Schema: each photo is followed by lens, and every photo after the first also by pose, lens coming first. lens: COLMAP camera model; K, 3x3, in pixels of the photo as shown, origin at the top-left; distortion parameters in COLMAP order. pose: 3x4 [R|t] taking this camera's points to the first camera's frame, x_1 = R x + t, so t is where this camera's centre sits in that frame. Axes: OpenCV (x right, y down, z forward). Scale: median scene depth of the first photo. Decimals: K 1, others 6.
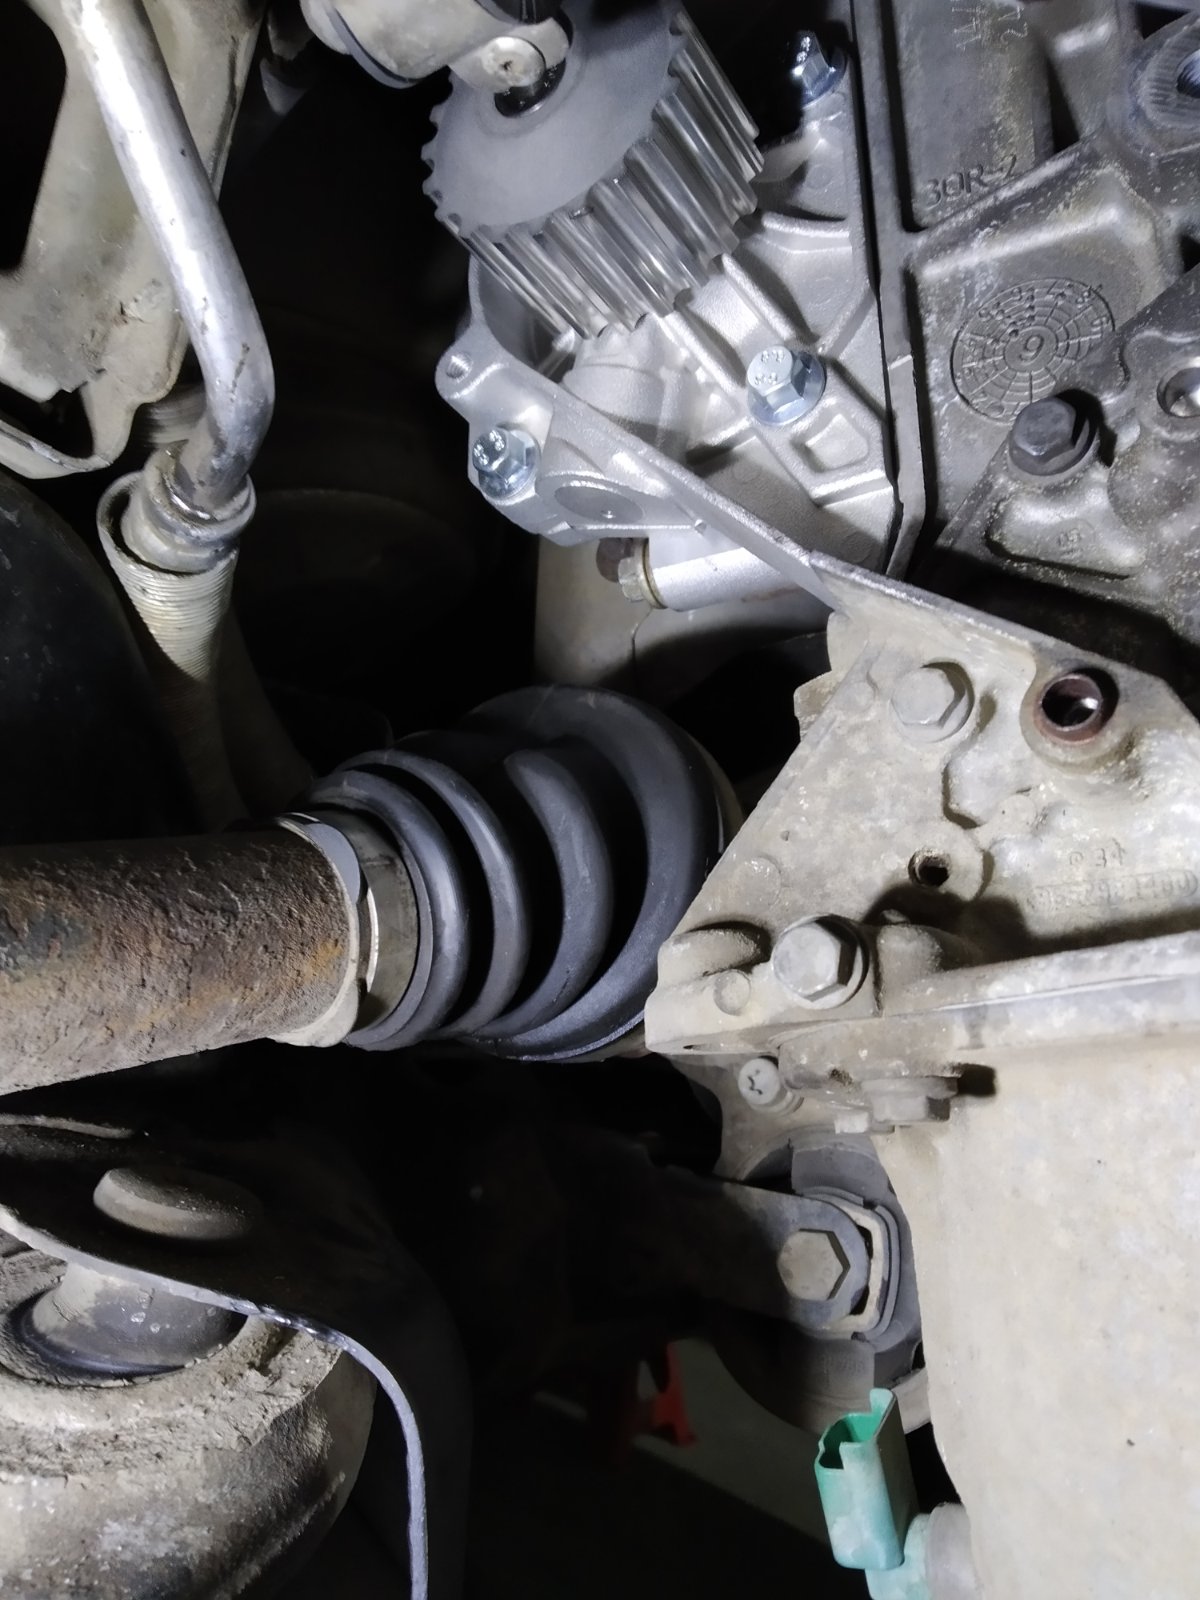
lens RADIAL K [[1217.7, 0, 600.0], [0, 1217.7, 800.0], [0, 0, 1]] dist [-0.010003, 0.001044]
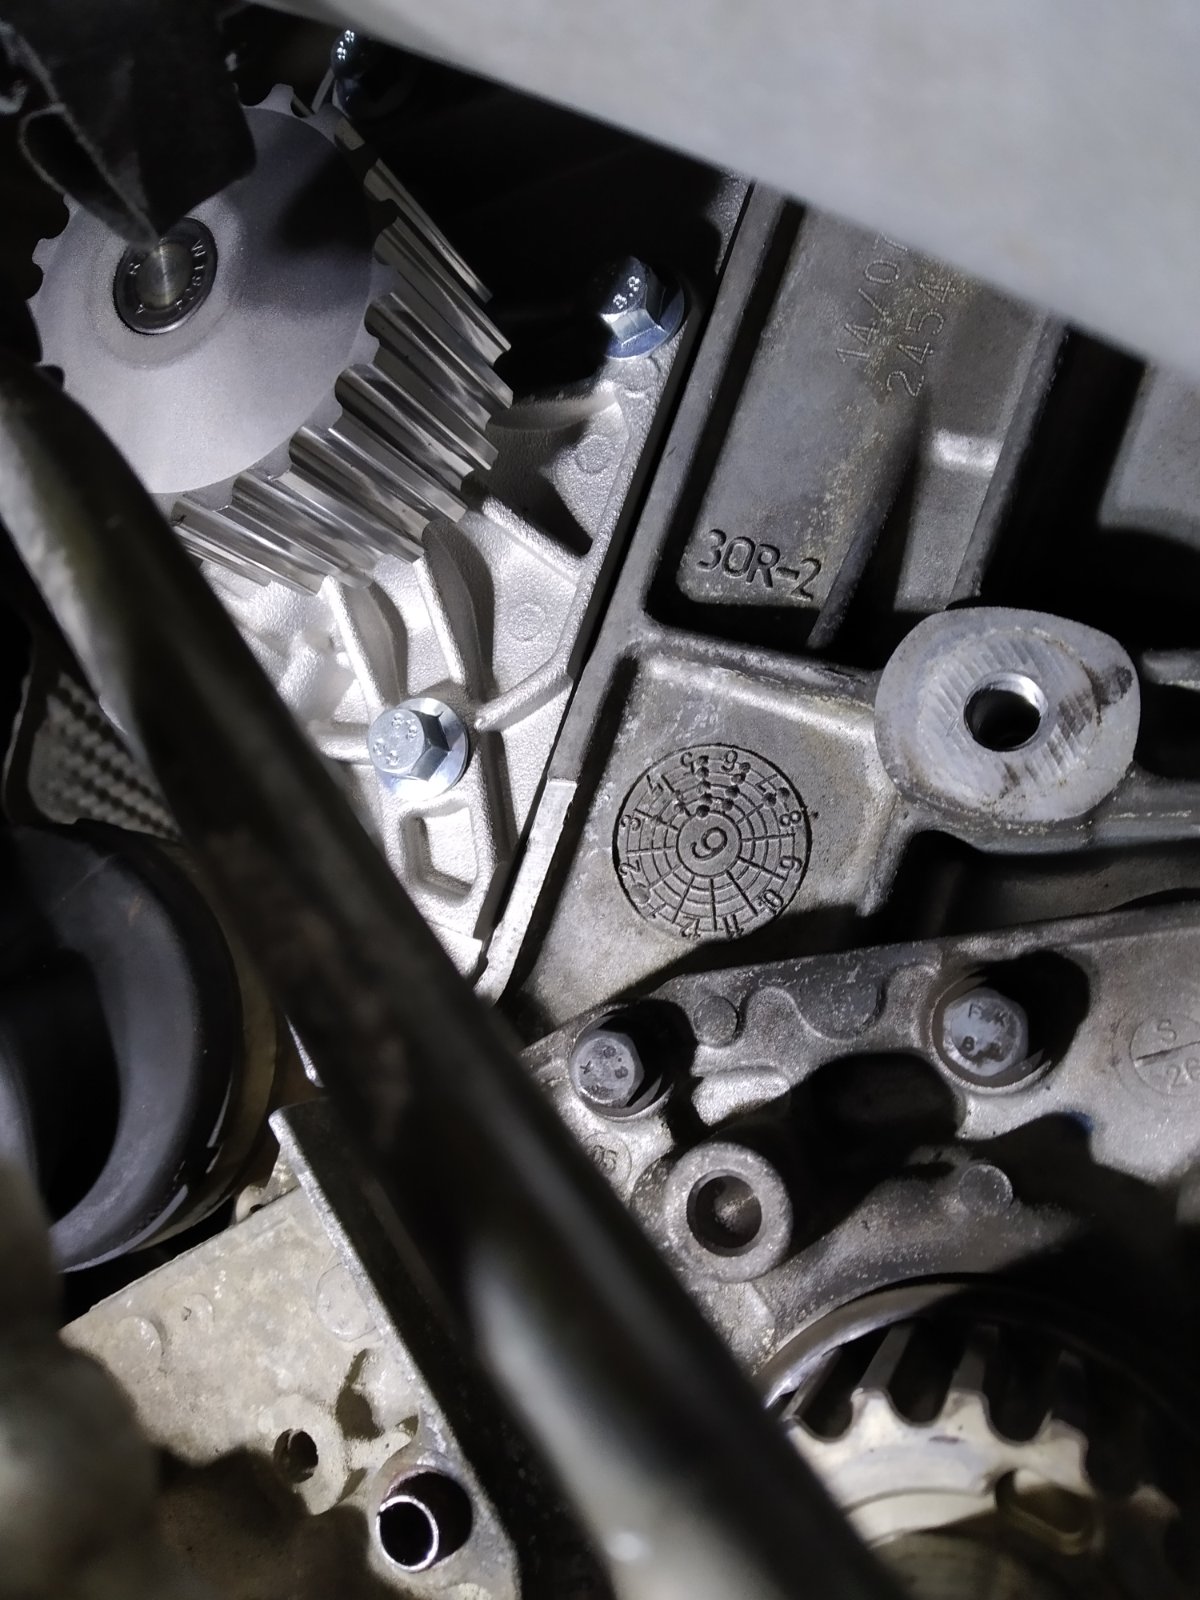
lens RADIAL K [[1217.7, 0, 600.0], [0, 1217.7, 800.0], [0, 0, 1]] dist [-0.010003, 0.001044]
pose [[0.926043, 0.338429, 0.167064, 0.139937], [-0.371737, 0.894394, 0.248740, -0.543586], [-0.065240, -0.292447, 0.954054, 0.245328]]
